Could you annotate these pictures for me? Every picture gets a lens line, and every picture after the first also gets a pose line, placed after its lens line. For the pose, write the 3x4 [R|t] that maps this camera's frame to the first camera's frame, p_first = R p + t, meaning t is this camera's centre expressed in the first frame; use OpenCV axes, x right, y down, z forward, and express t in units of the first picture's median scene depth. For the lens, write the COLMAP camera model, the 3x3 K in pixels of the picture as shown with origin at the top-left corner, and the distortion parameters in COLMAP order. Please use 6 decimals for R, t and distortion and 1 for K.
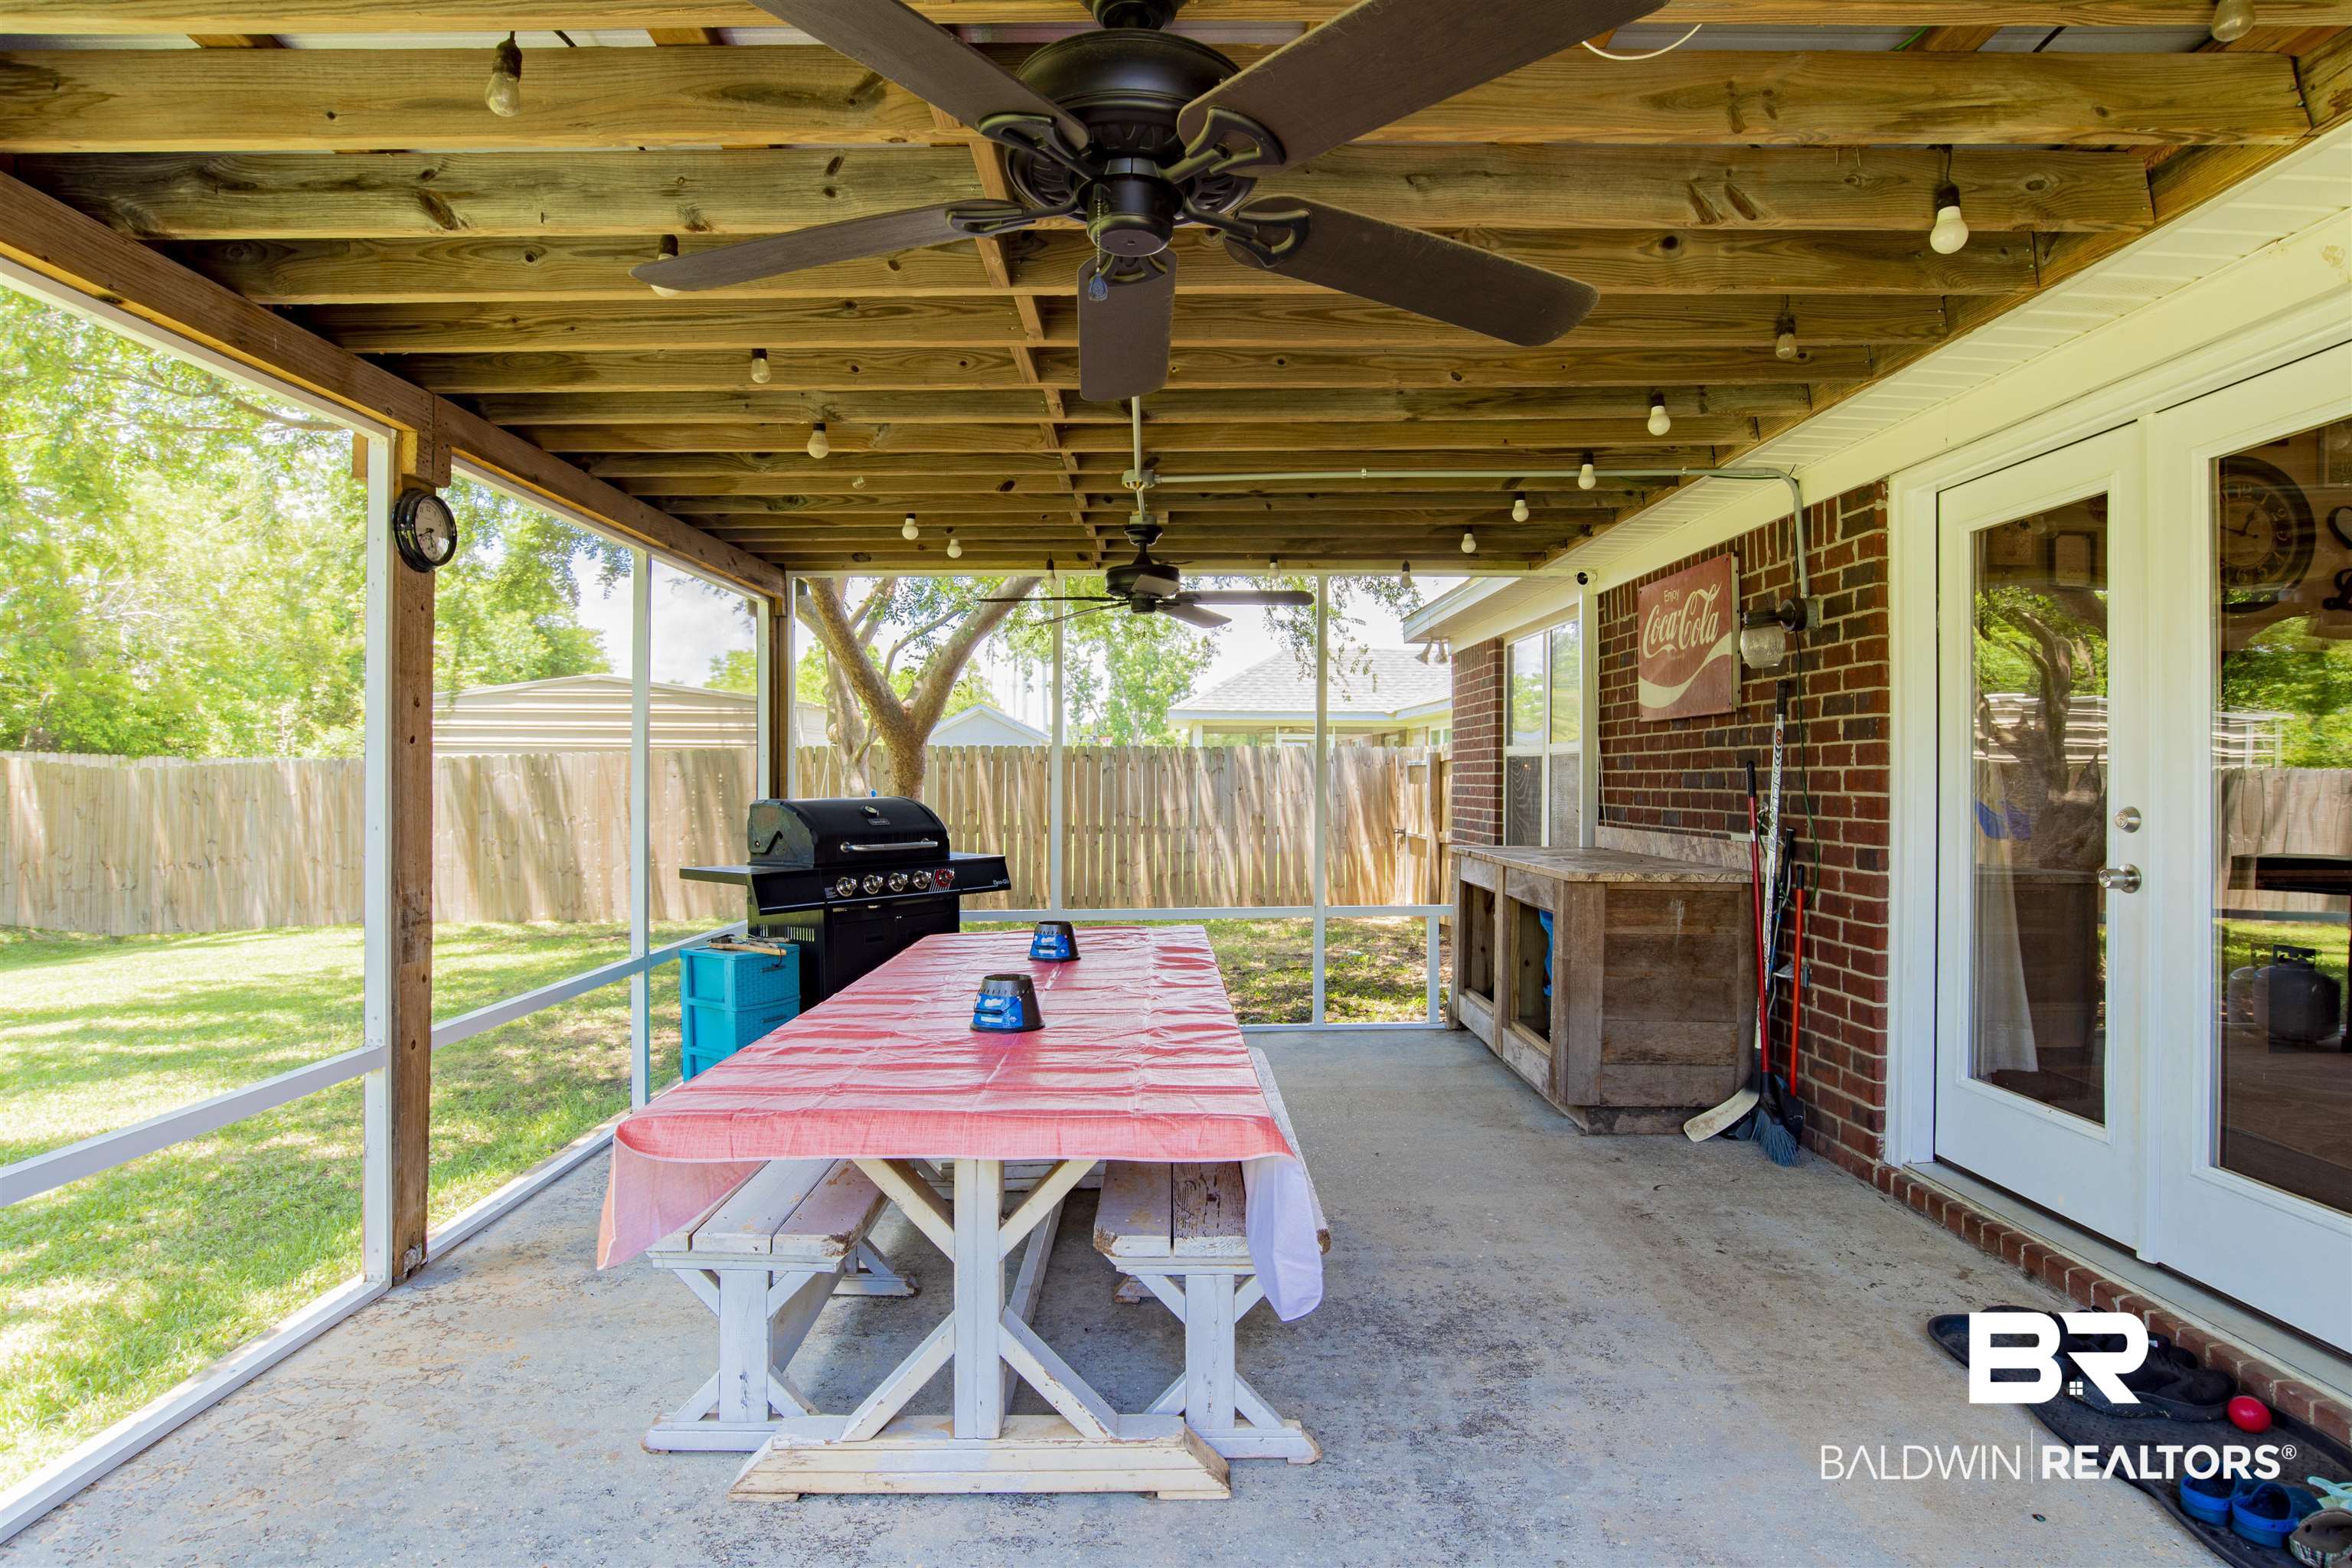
lens RADIAL K [[1208.4, 0, 1063.4], [0, 1208.4, 786.0], [0, 0, 1]] dist [-0.035583, 0.007821]
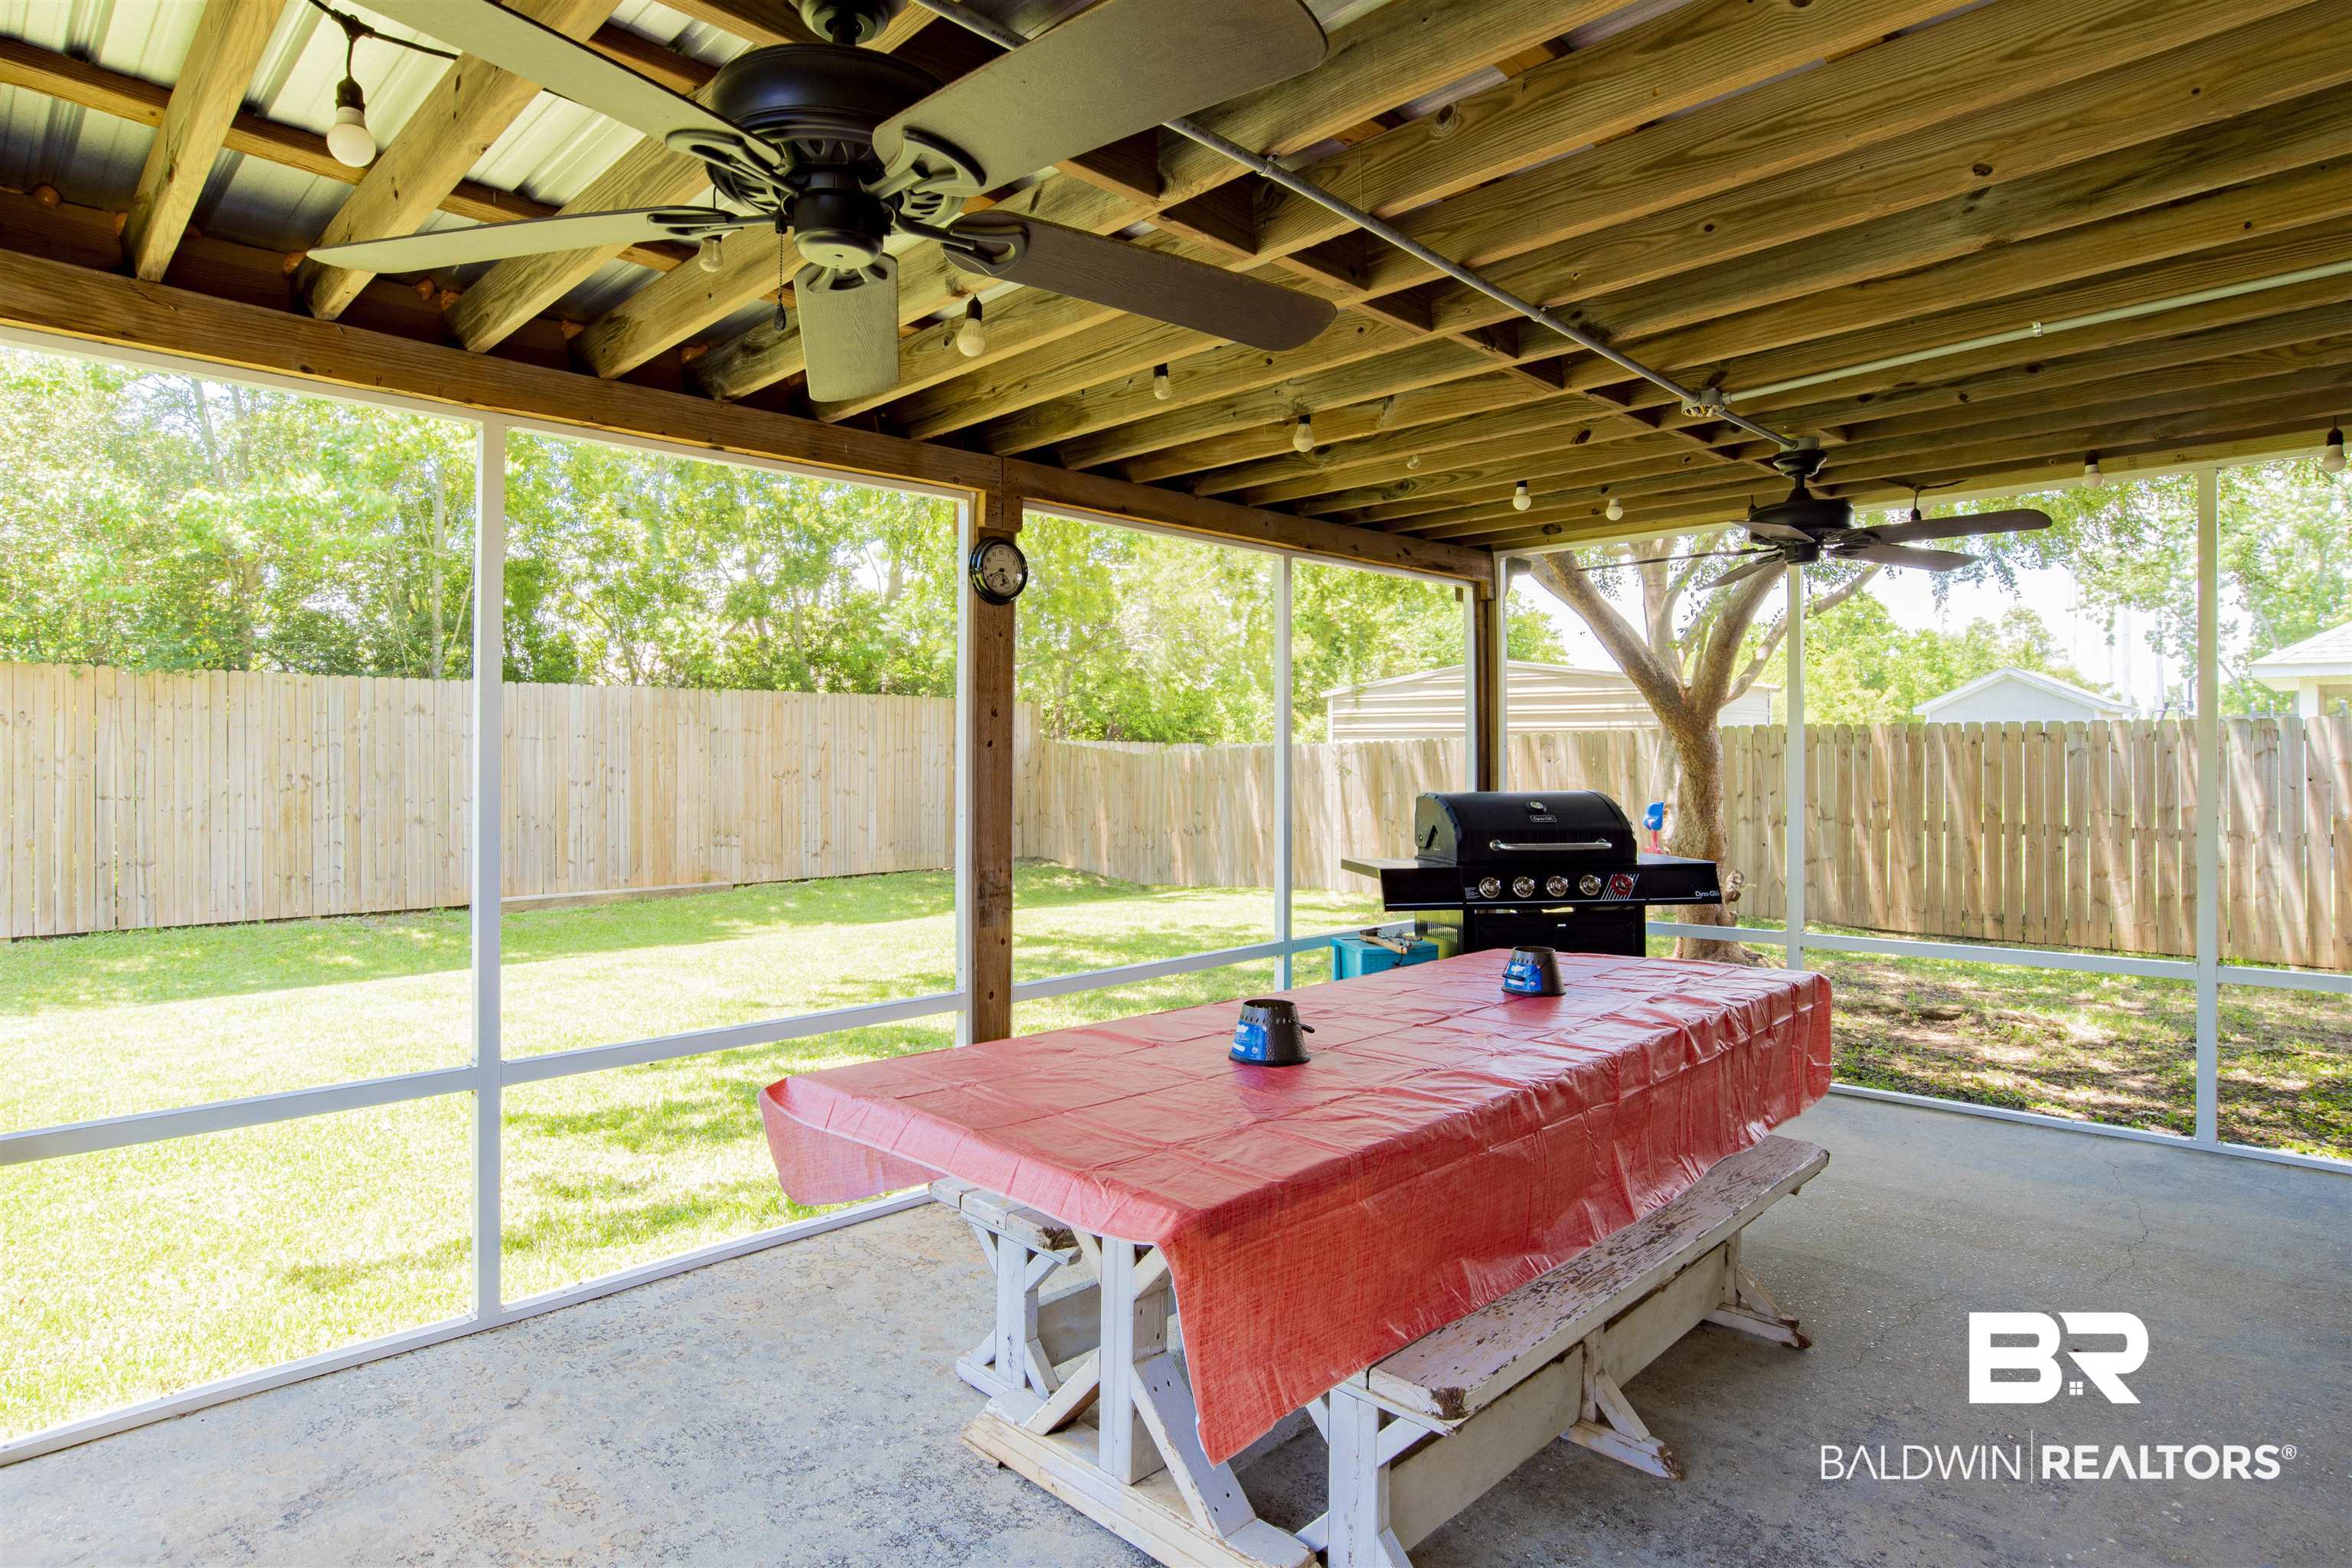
lens RADIAL K [[1208.4, 0, 1170.0], [0, 1208.4, 760.5], [0, 0, 1]] dist [-0.035583, 0.007821]
pose [[0.728338, 0.000436, -0.685217, 0.304559], [-0.001936, 0.999997, -0.001422, -0.014517], [0.685215, 0.002363, 0.728337, 0.161859]]
